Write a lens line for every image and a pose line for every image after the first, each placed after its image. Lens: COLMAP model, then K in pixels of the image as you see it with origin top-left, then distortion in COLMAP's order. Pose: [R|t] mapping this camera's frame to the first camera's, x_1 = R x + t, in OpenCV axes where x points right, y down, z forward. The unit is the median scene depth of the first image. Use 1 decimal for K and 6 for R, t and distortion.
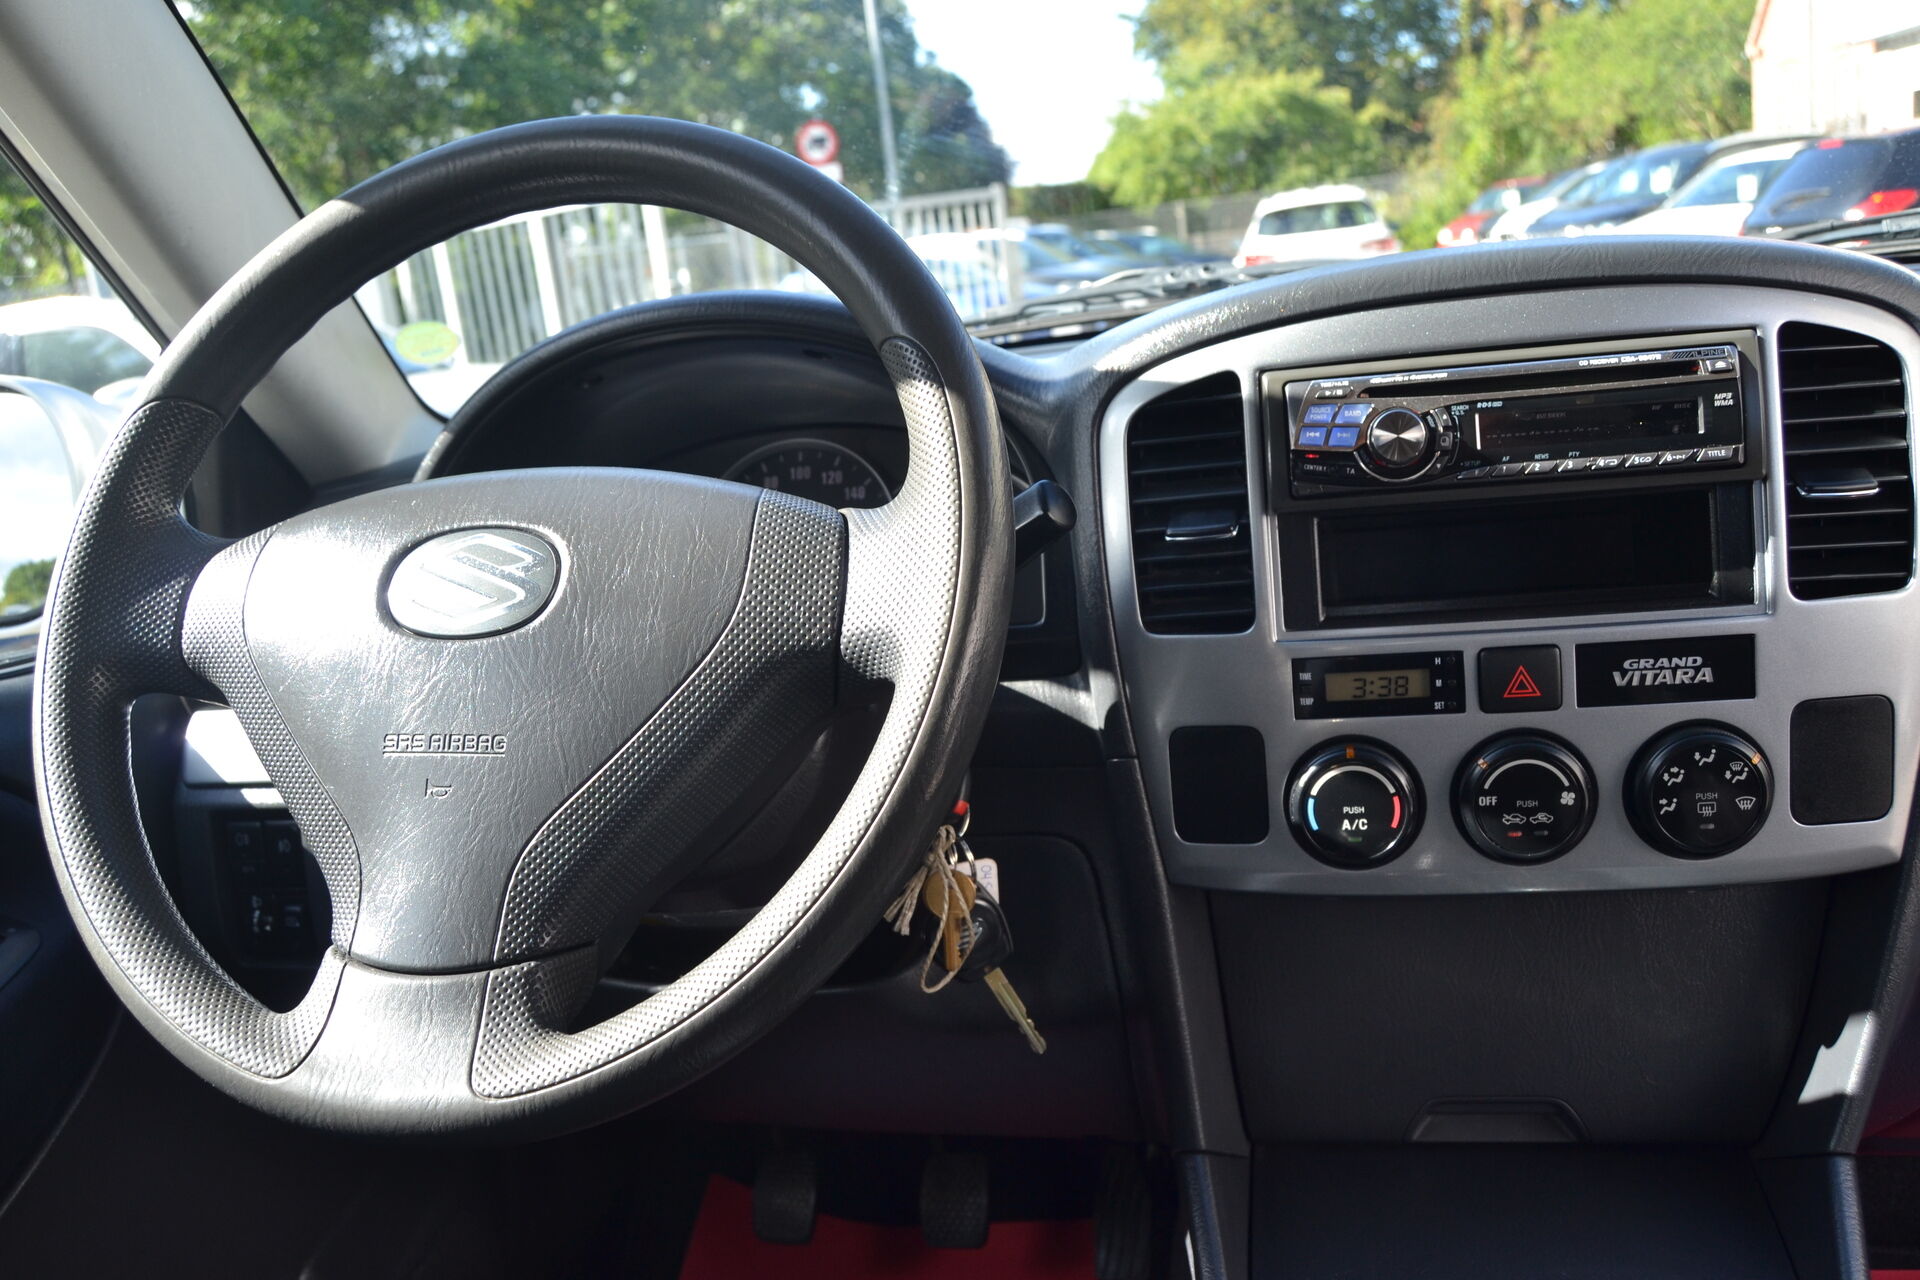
lens RADIAL K [[1518.0, 0, 953.7], [0, 1518.0, 639.3], [0, 0, 1]] dist [-0.083466, 0.008891]
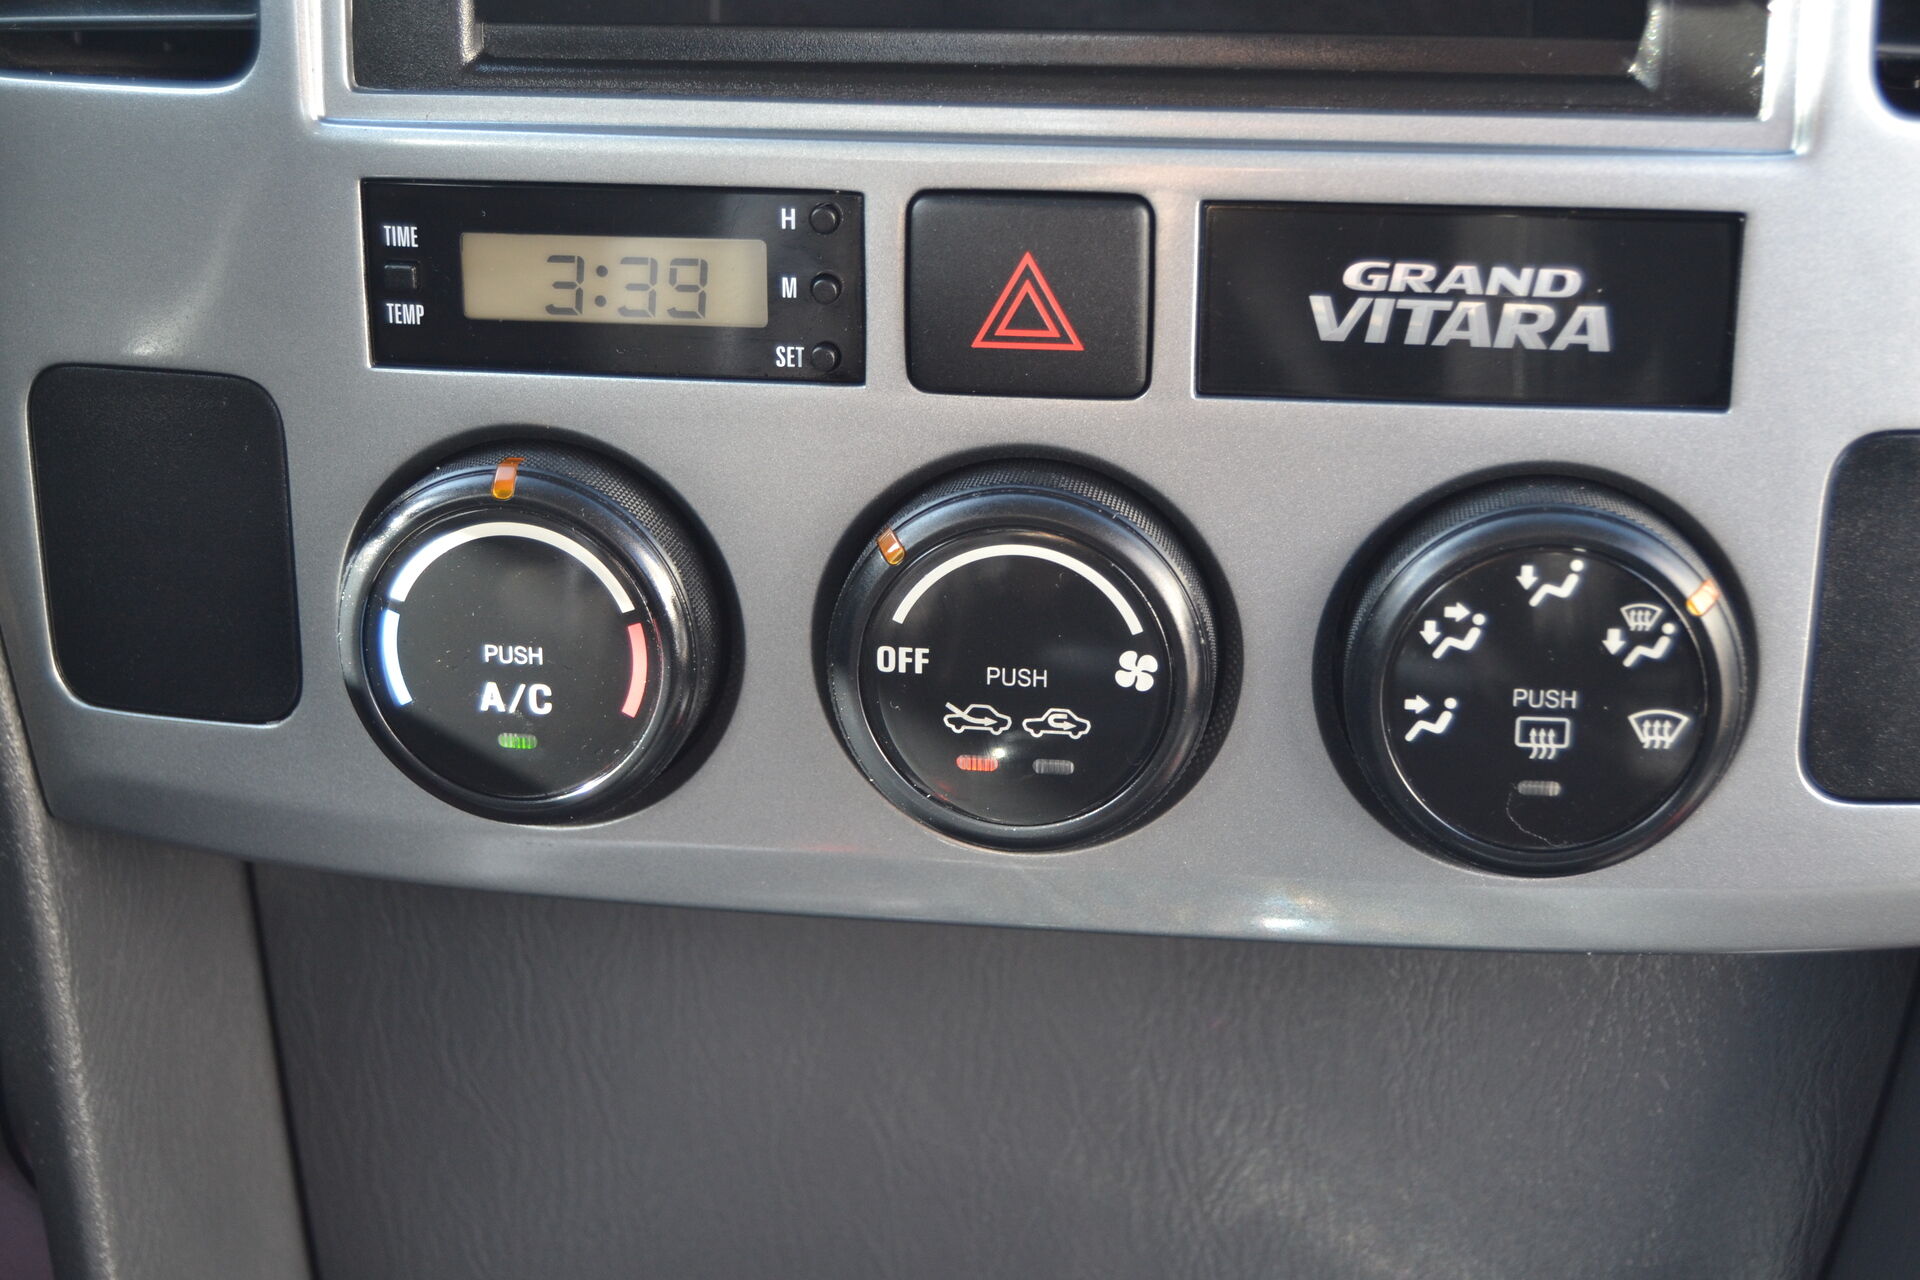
lens RADIAL K [[2942.6, 0, 965.8], [0, 2942.6, 645.8], [0, 0, 1]] dist [-0.045117, 0.000000]
pose [[0.991689, 0.059269, 0.114194, 0.297997], [-0.078359, 0.982203, 0.170699, -0.006164], [-0.102045, -0.178228, 0.978684, 0.372089]]
